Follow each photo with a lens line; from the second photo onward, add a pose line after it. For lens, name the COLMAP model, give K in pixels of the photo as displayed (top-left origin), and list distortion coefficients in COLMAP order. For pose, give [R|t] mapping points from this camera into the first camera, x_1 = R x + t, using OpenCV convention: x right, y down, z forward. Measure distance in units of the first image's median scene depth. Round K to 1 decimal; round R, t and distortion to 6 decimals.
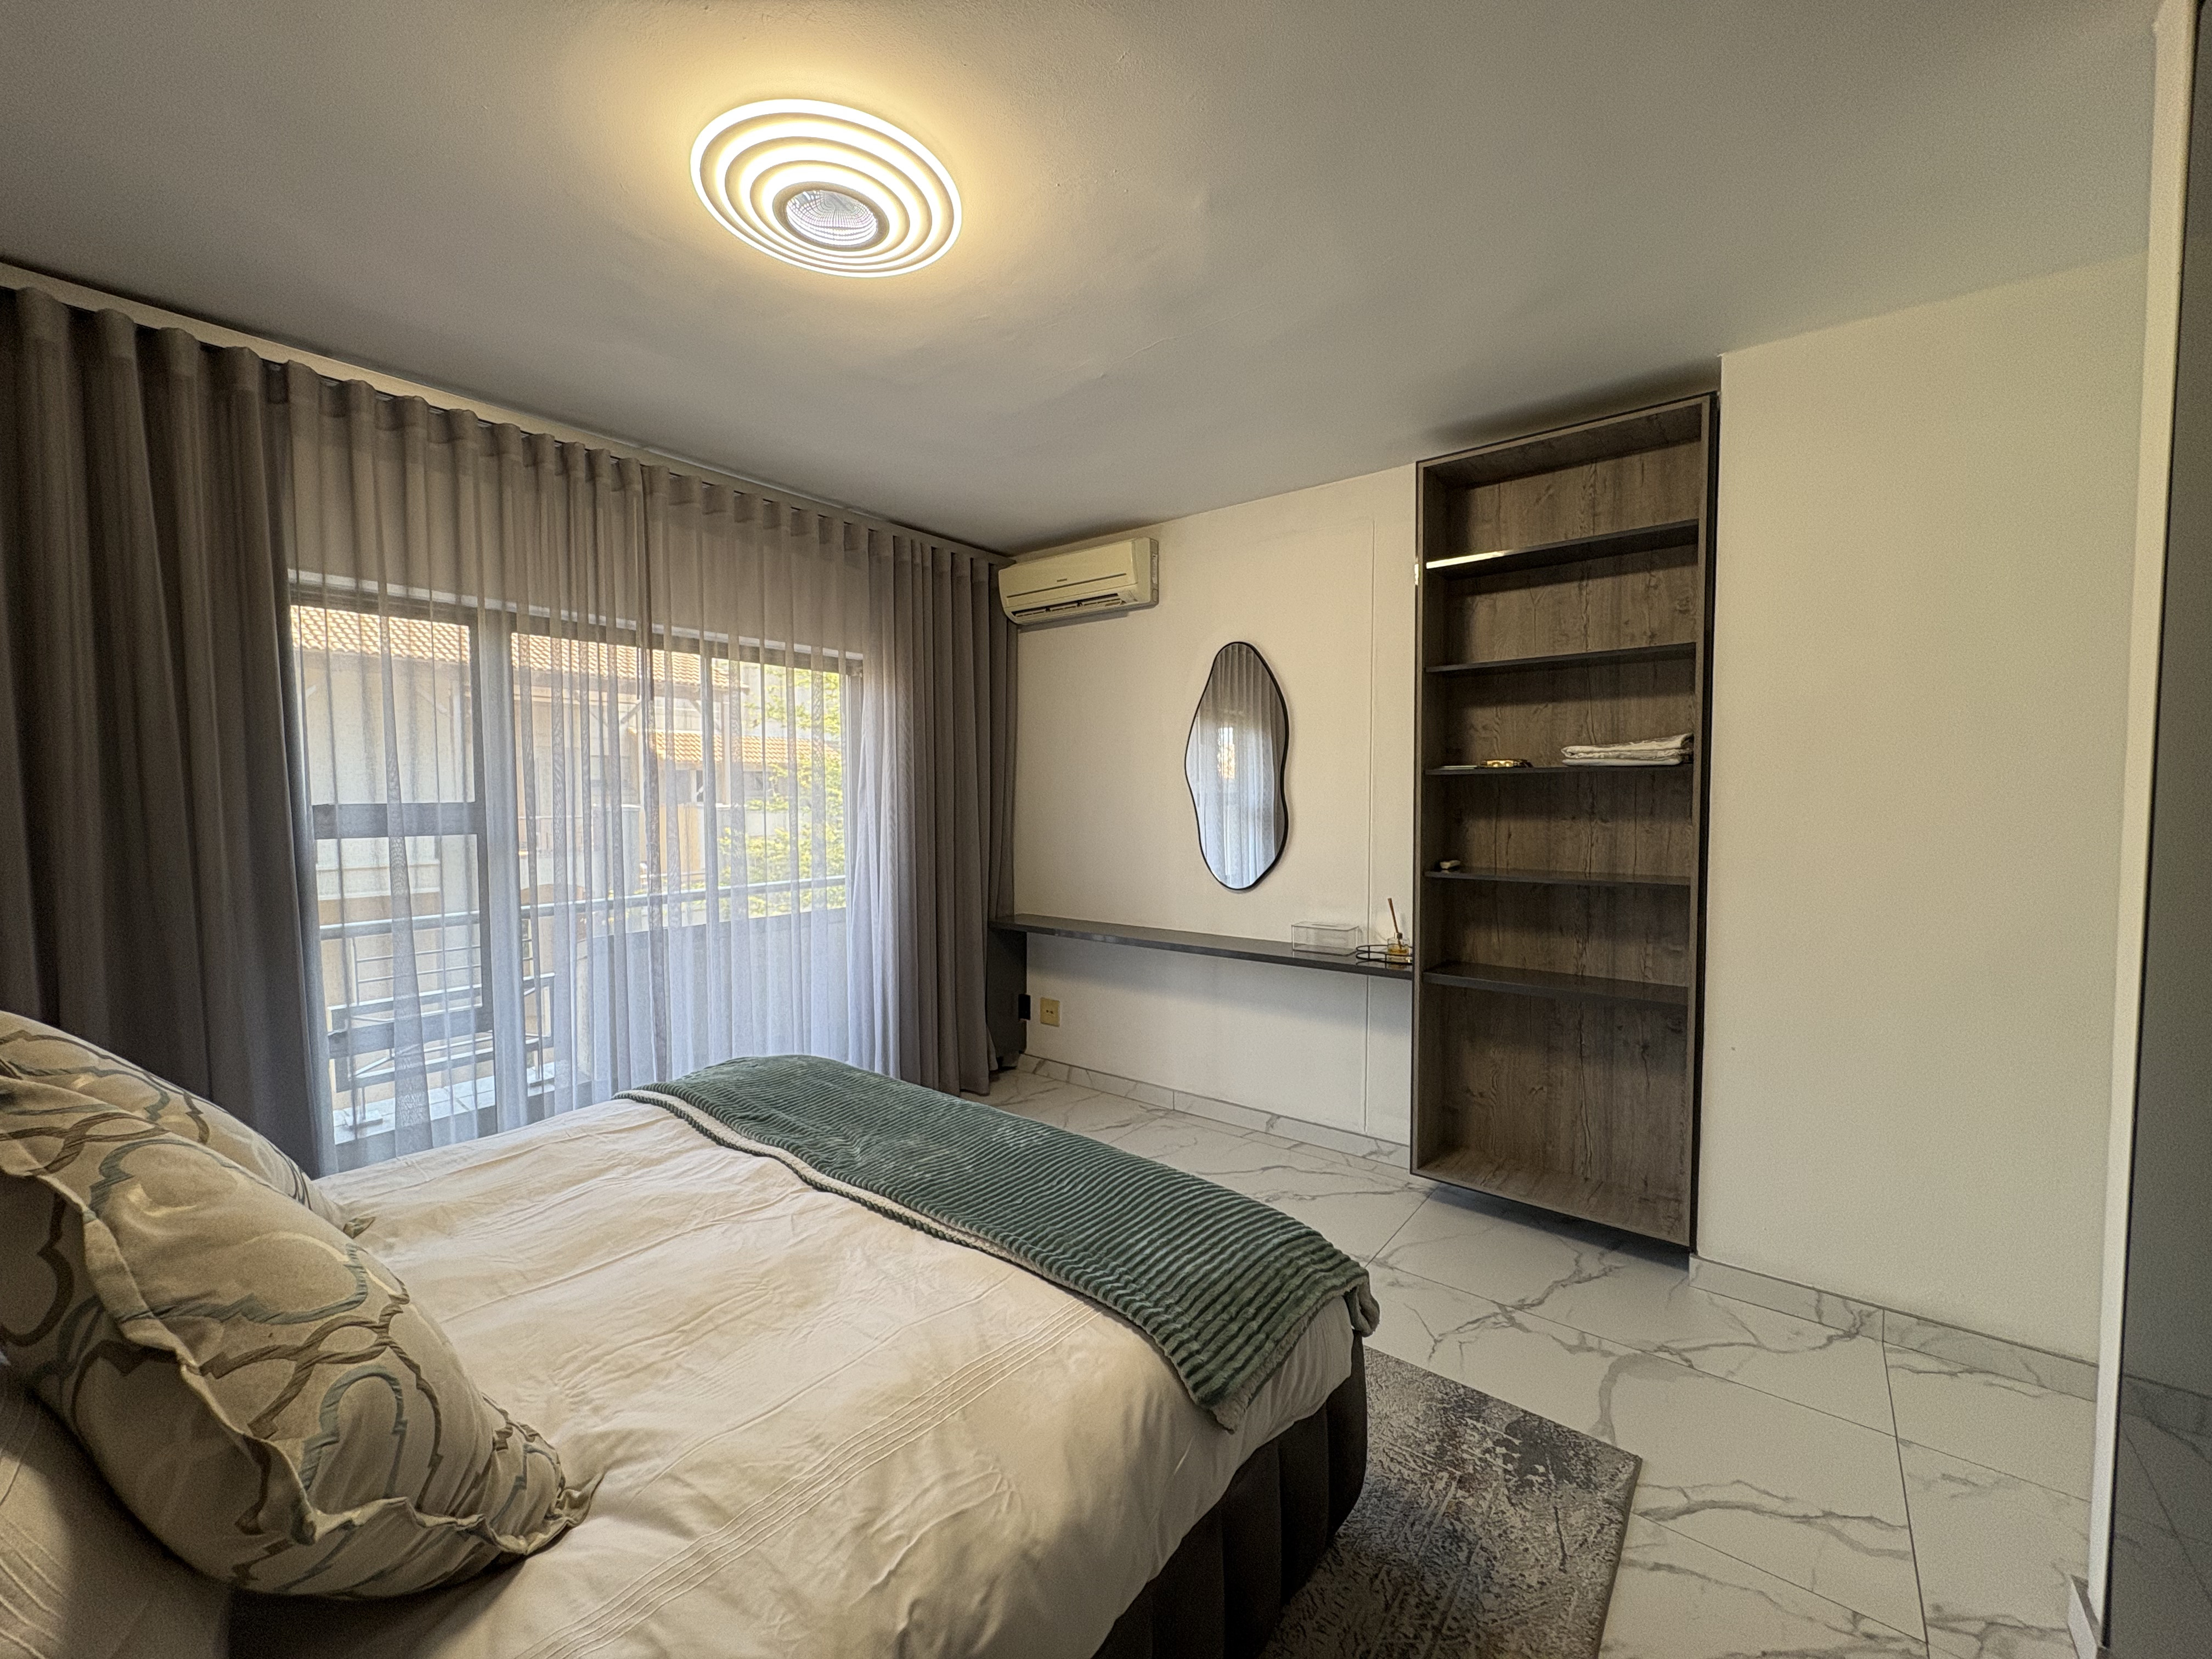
lens RADIAL K [[880.8, 0, 1108.9], [0, 880.8, 821.4], [0, 0, 1]] dist [0.000207, 0.000086]
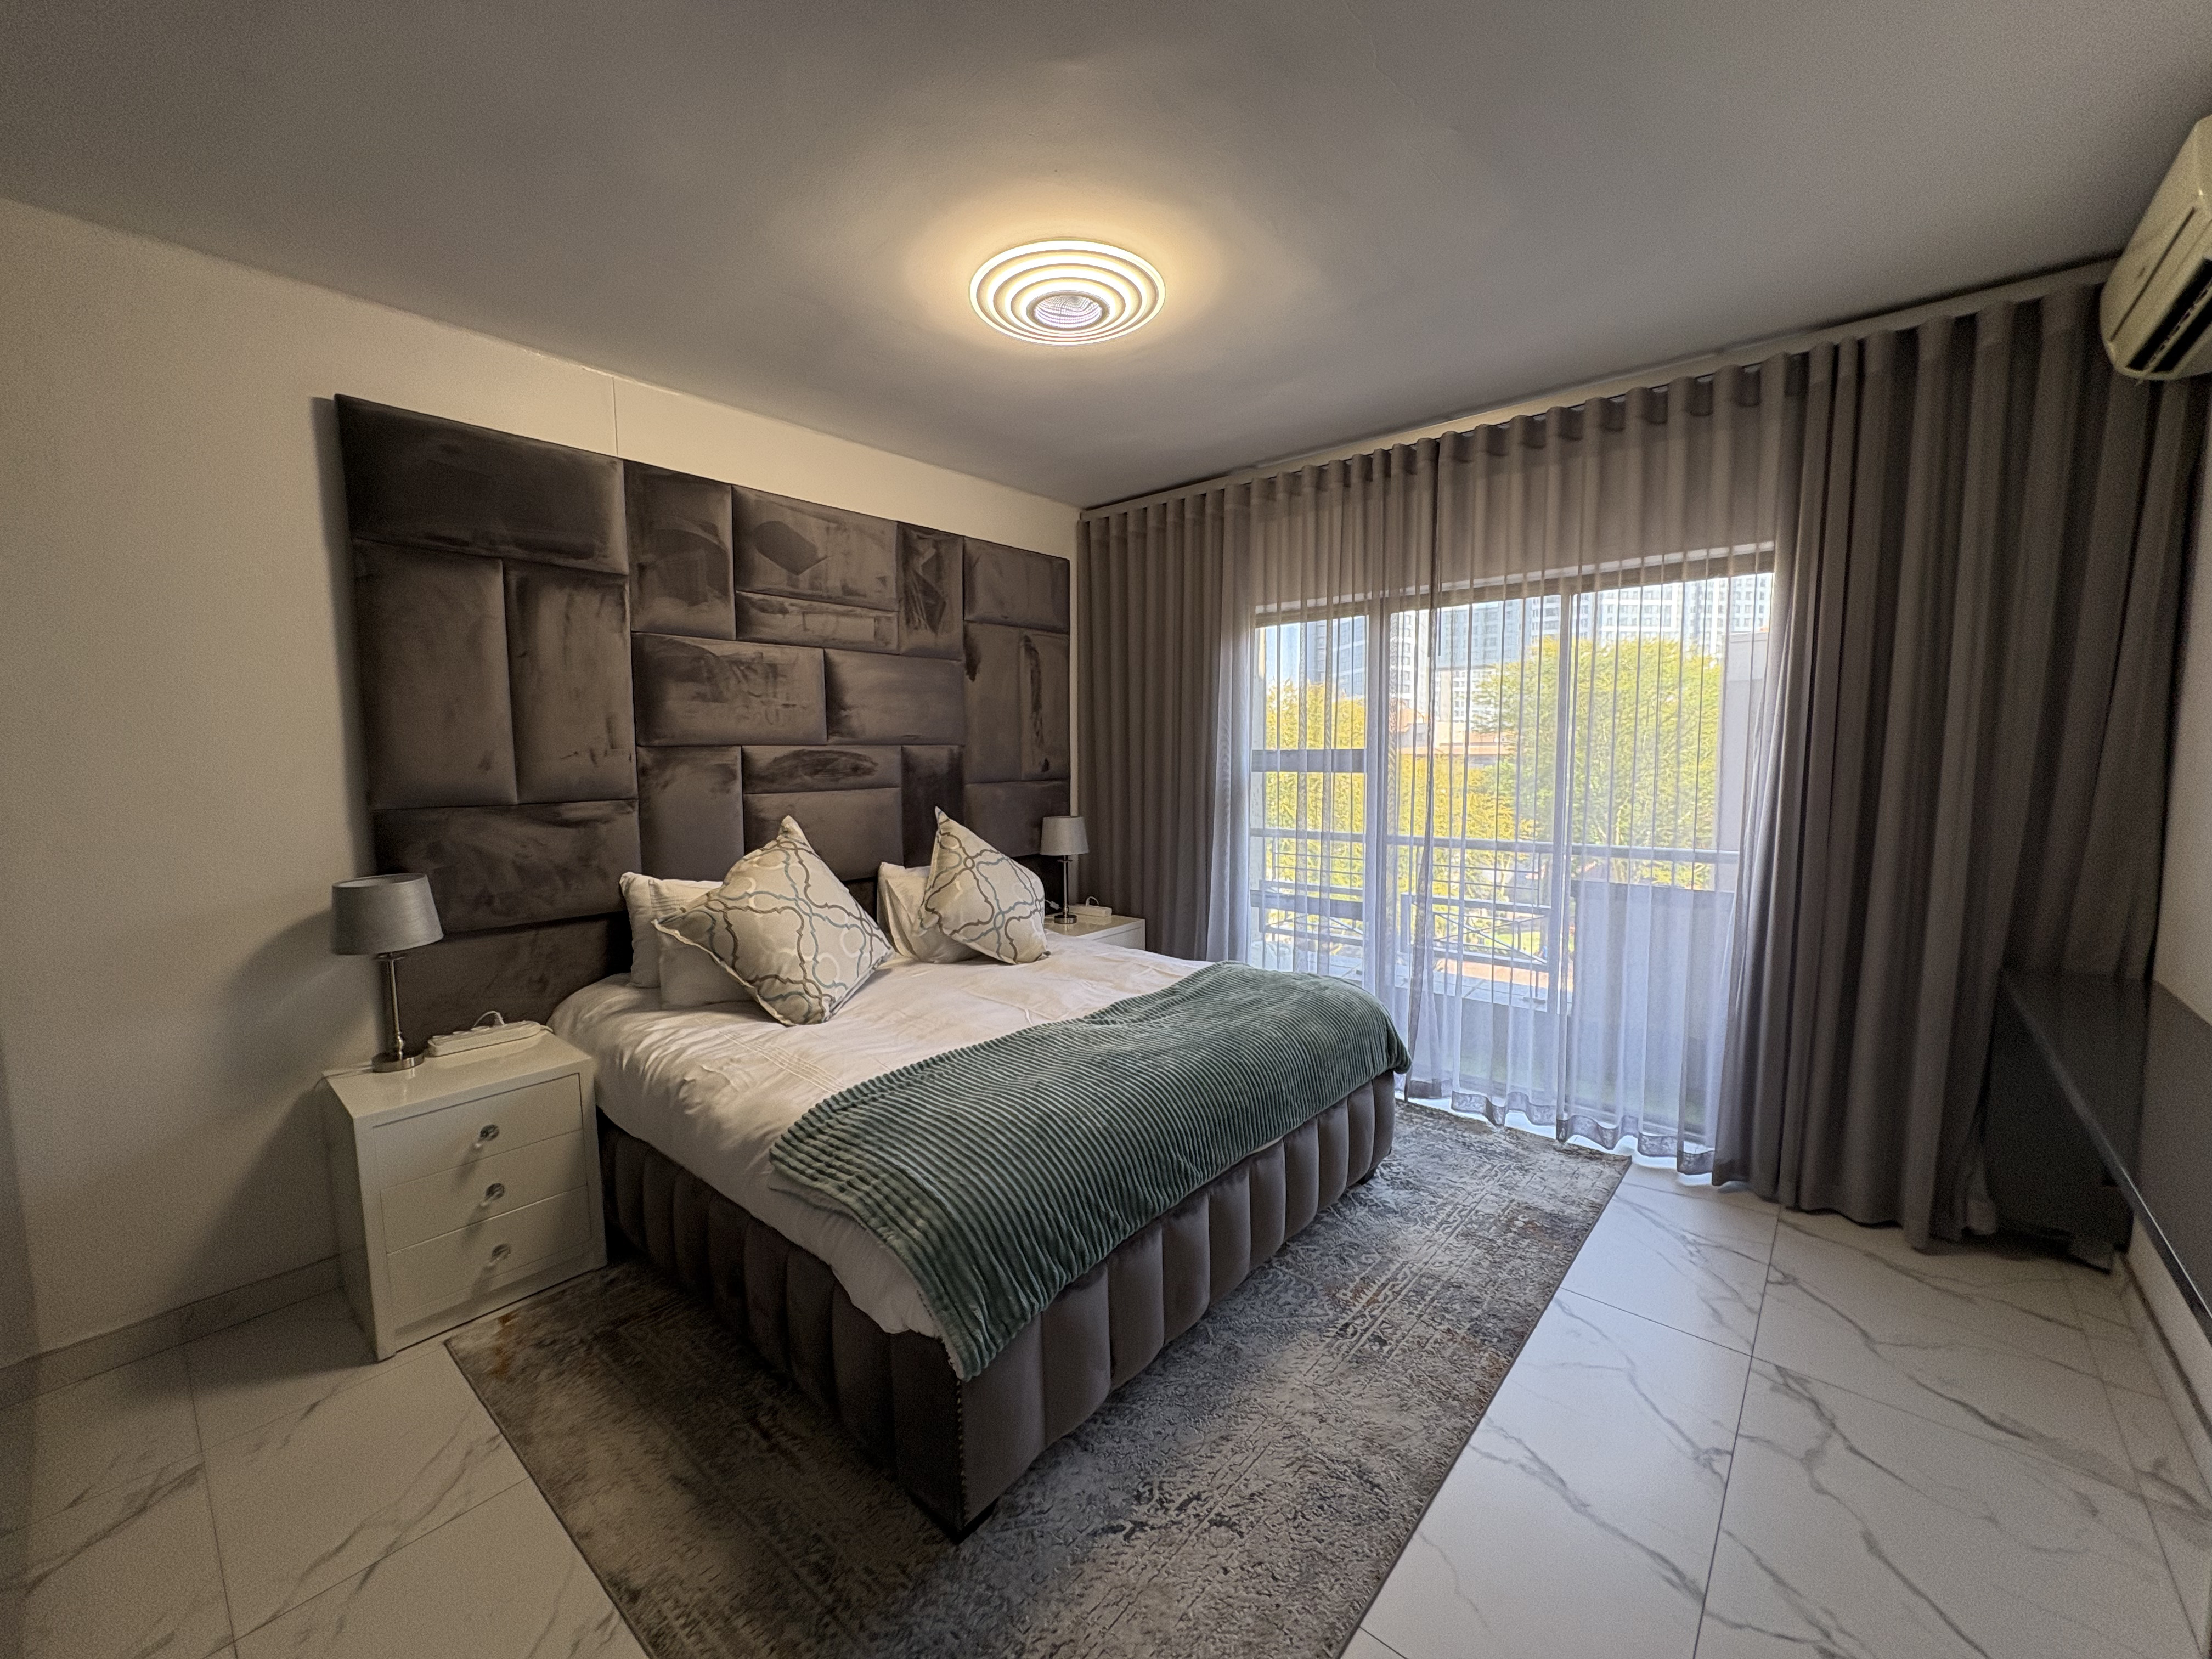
lens RADIAL K [[880.8, 0, 1102.4], [0, 880.8, 828.2], [0, 0, 1]] dist [0.000207, 0.000086]
pose [[-0.045352, 0.094590, -0.994483, 0.627316], [-0.023803, 0.995122, 0.095736, -0.020873], [0.998687, 0.028013, -0.042879, 0.664627]]
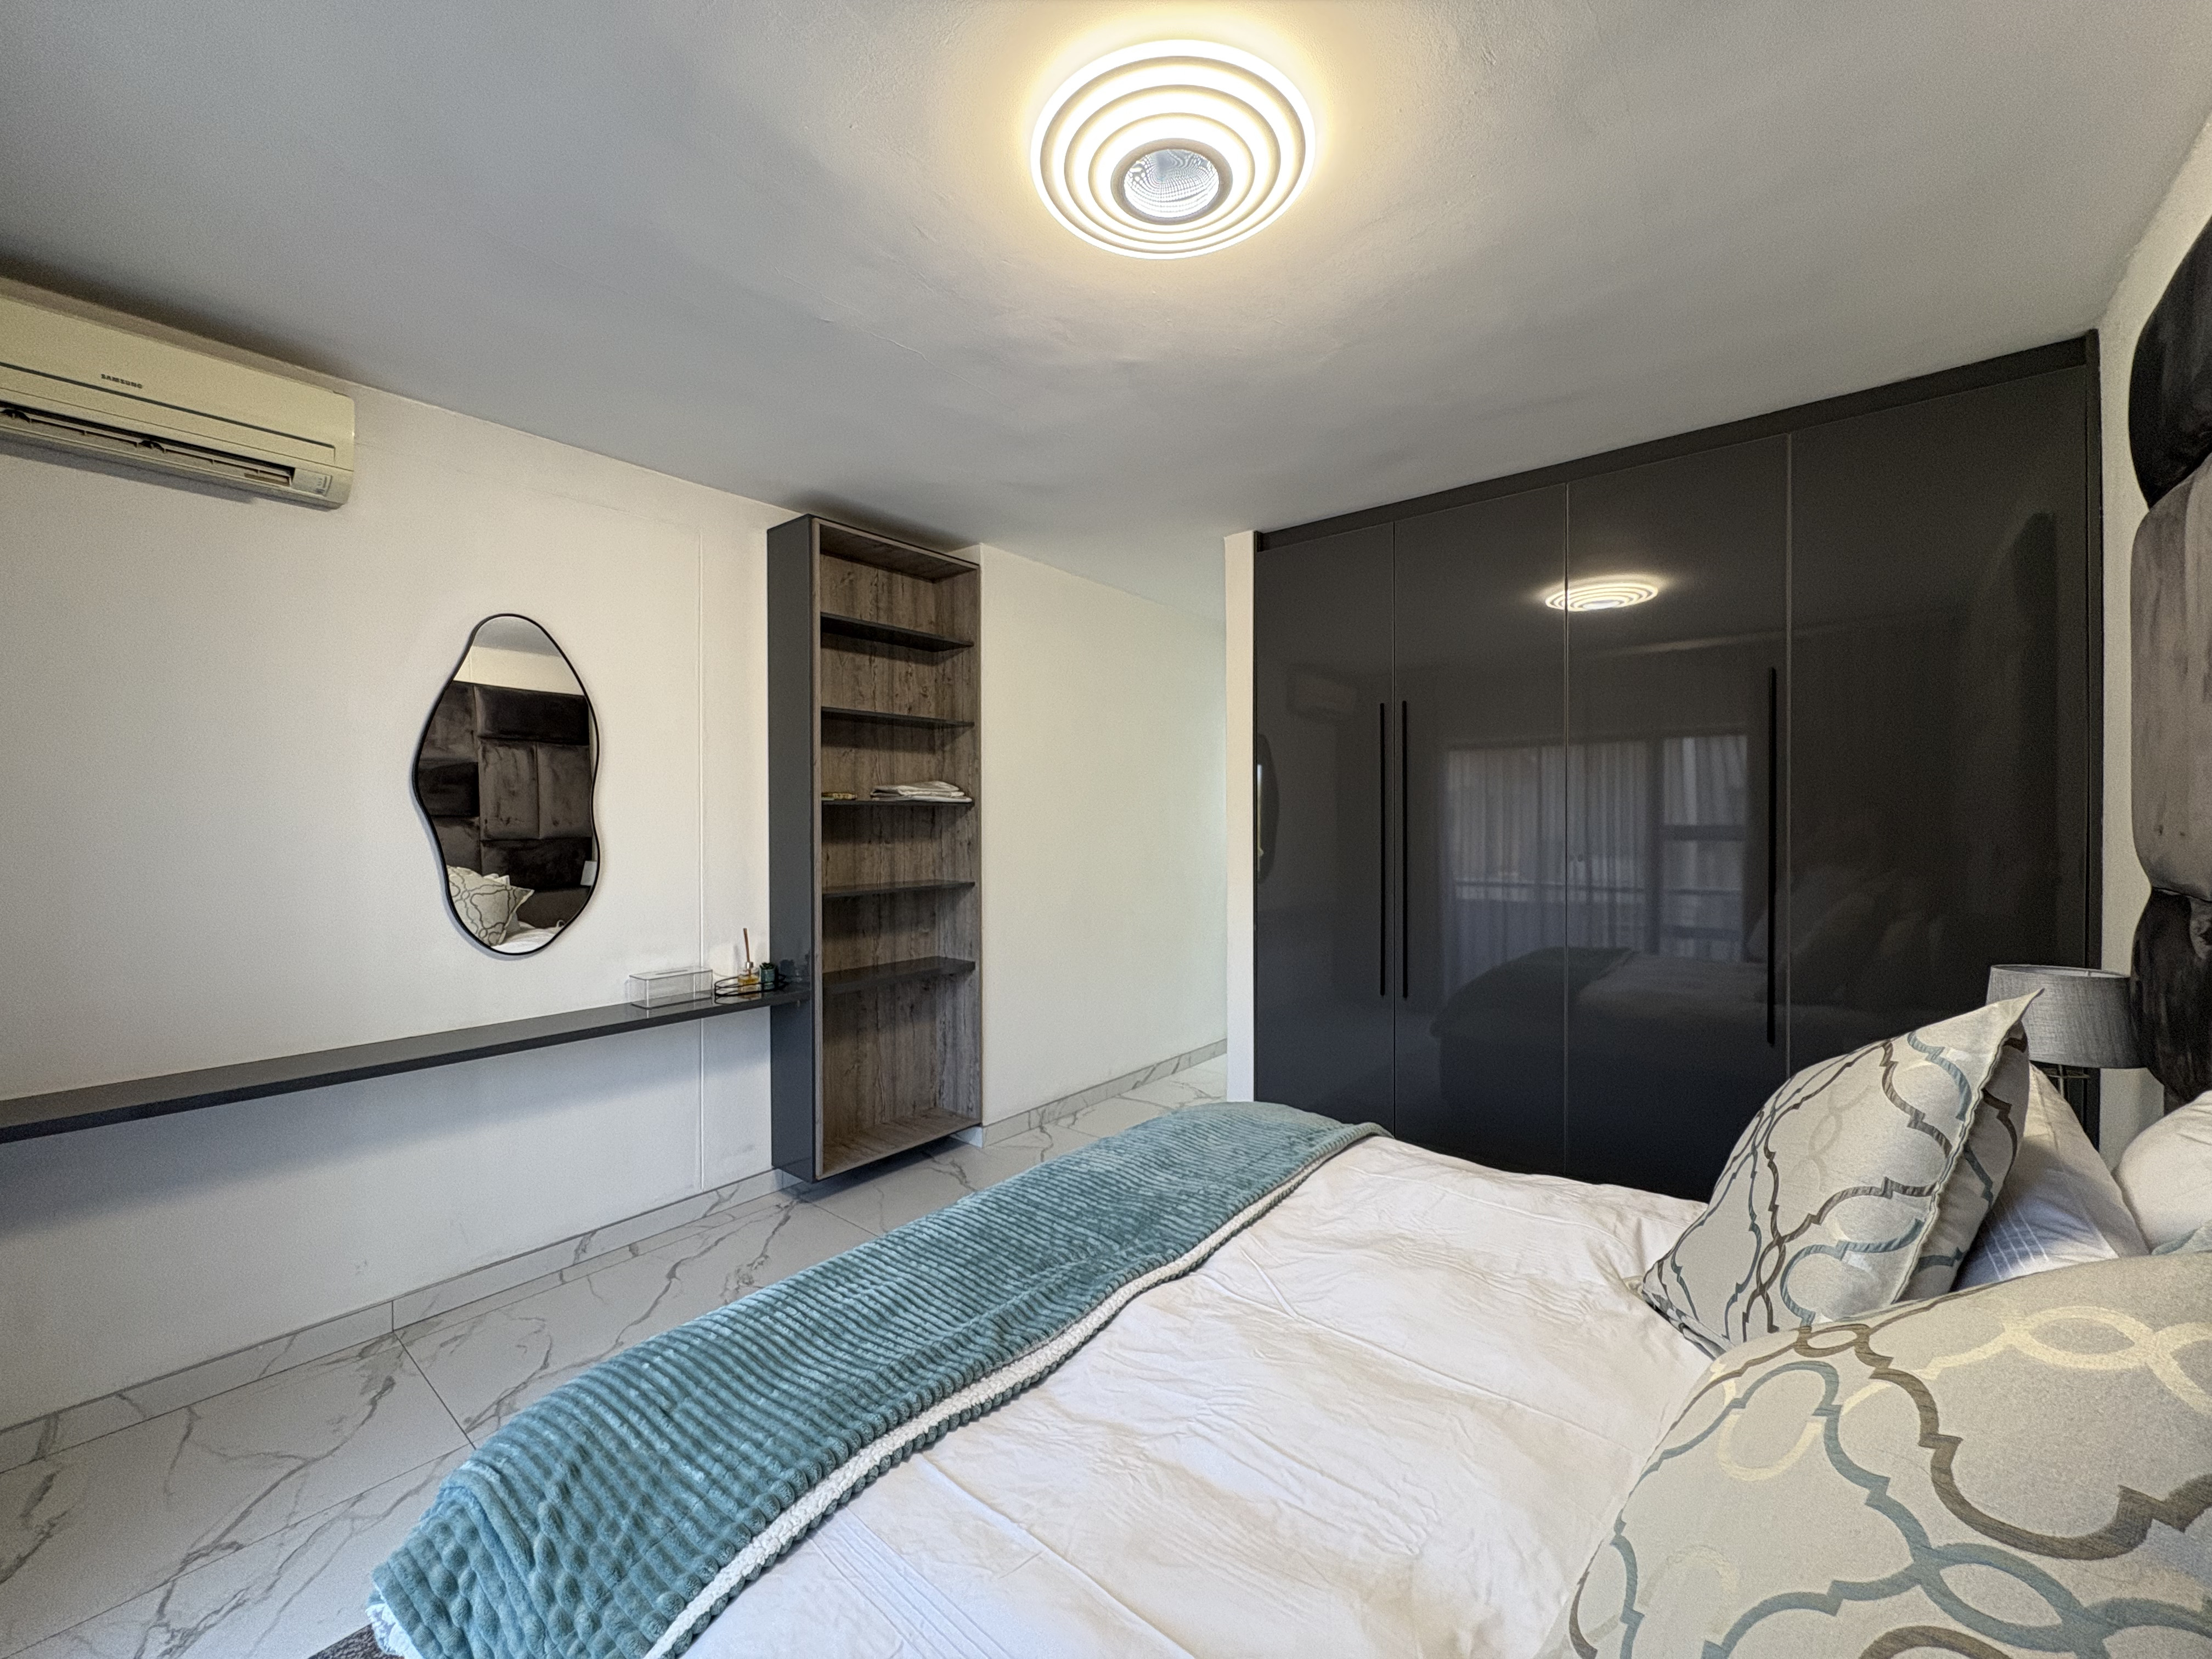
lens RADIAL K [[880.8, 0, 1103.6], [0, 880.8, 824.0], [0, 0, 1]] dist [0.000207, 0.000086]
pose [[0.021056, 0.001219, 0.999778, -0.738440], [0.037071, 0.999311, -0.001999, -0.014039], [-0.999091, 0.037104, 0.020996, 0.649323]]
